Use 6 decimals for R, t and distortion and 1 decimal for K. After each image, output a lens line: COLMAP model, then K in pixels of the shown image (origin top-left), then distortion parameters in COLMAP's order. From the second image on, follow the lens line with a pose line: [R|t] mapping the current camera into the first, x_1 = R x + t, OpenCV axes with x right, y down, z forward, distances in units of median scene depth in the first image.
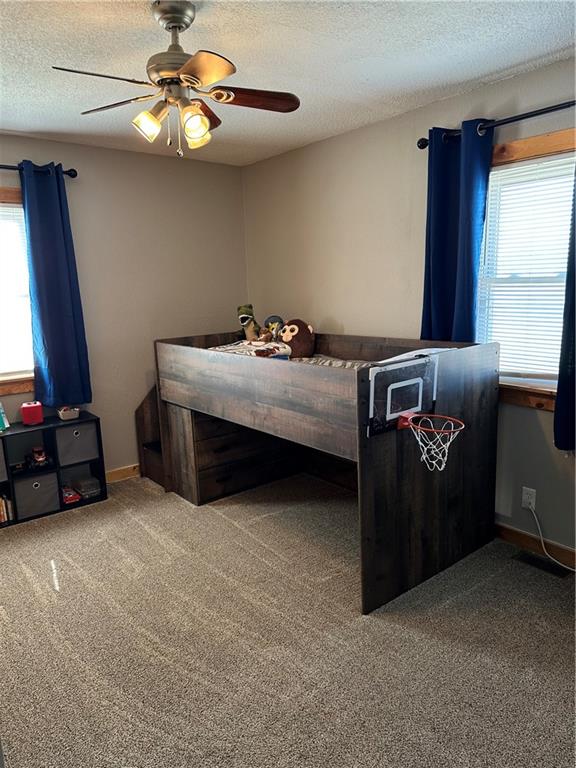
lens RADIAL K [[535.7, 0, 285.6], [0, 535.7, 388.0], [0, 0, 1]] dist [0.097850, -0.121193]
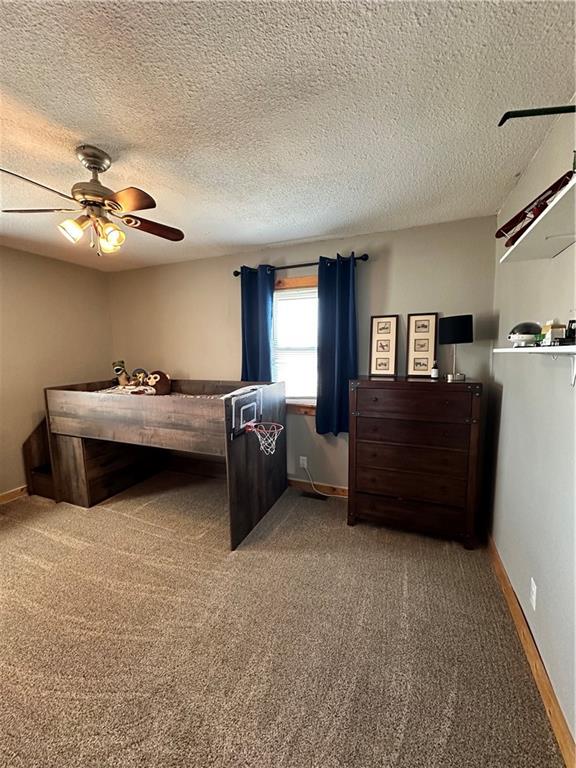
lens RADIAL K [[305.8, 0, 286.0], [0, 305.8, 385.2], [0, 0, 1]] dist [0.002100, 0.000211]
pose [[0.872372, -0.037357, 0.487413, -0.116907], [0.077952, 0.994948, -0.063262, -0.002561], [-0.482587, 0.093183, 0.870877, 0.072484]]
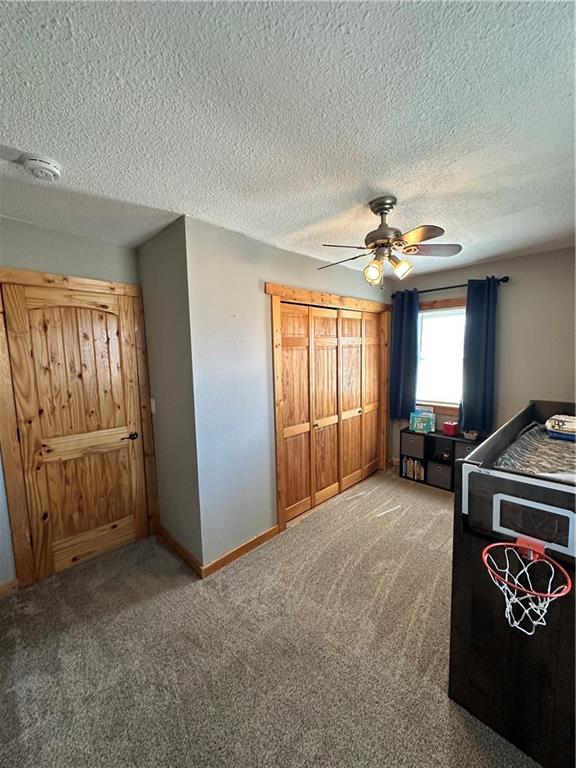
lens RADIAL K [[305.8, 0, 286.0], [0, 305.8, 385.2], [0, 0, 1]] dist [0.002100, 0.000211]
pose [[0.108107, 0.143494, -0.983729, 0.492970], [-0.169997, 0.977622, 0.123922, -0.144033], [0.979497, 0.153834, 0.130081, 0.441531]]
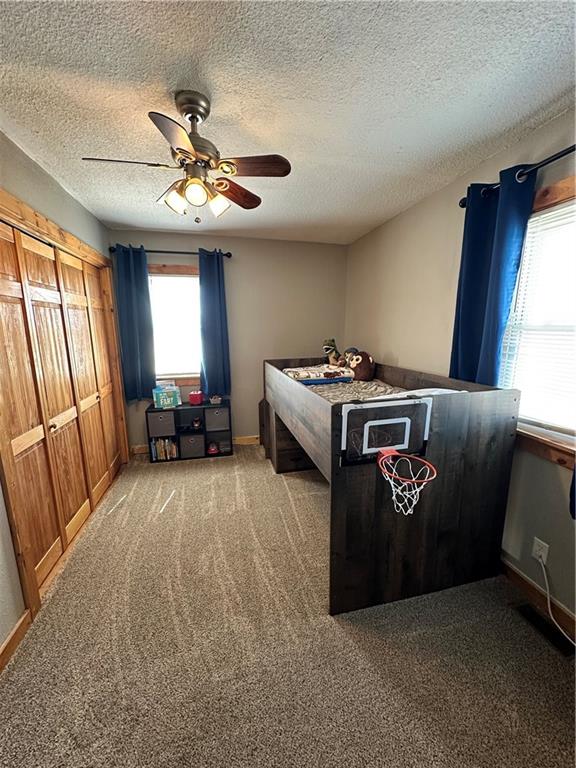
lens RADIAL K [[305.8, 0, 286.0], [0, 305.8, 385.2], [0, 0, 1]] dist [0.002100, 0.000211]
pose [[0.904572, 0.106435, -0.412822, 0.227724], [-0.104453, 0.994151, 0.027439, -0.060718], [0.413328, 0.018300, 0.910398, 0.301062]]
